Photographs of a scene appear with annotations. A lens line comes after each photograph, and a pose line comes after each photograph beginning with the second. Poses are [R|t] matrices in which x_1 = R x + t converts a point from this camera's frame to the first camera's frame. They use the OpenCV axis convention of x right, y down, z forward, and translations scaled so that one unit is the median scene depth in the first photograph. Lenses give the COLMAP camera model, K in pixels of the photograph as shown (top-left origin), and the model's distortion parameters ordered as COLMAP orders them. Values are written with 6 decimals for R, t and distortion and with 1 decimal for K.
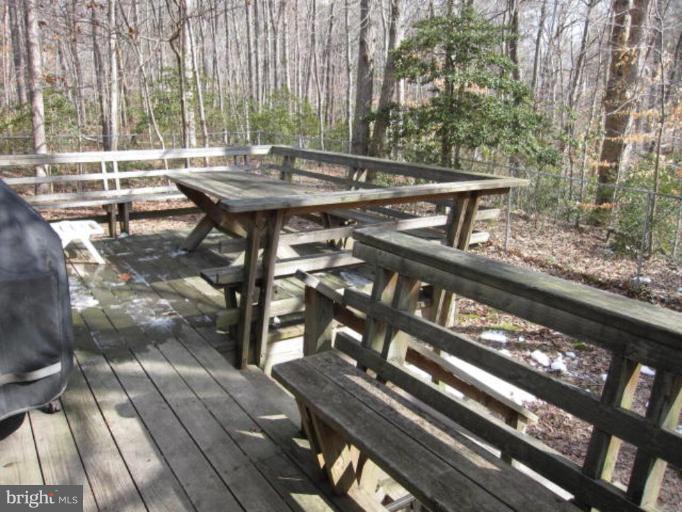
lens RADIAL K [[572.4, 0, 339.9], [0, 572.4, 256.7], [0, 0, 1]] dist [-0.062300, 0.016646]
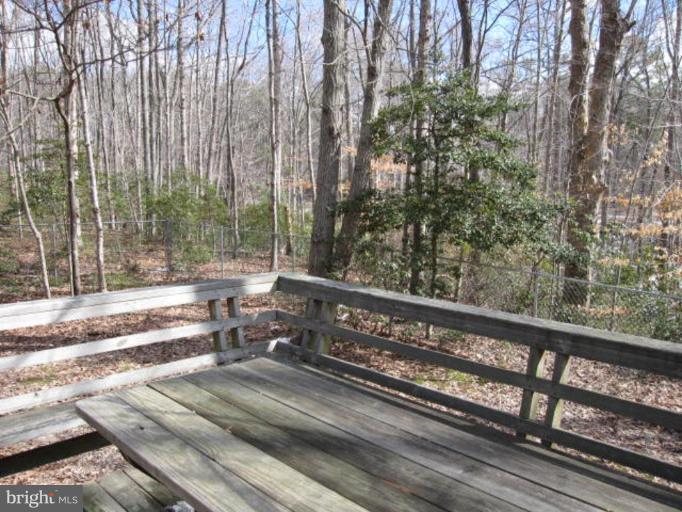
lens RADIAL K [[572.4, 0, 341.9], [0, 572.4, 255.7], [0, 0, 1]] dist [-0.062300, 0.016646]
pose [[0.979054, -0.016139, 0.202958, -0.095748], [0.043740, 0.990250, -0.132254, -0.080274], [-0.198845, 0.138361, 0.970215, 0.273228]]
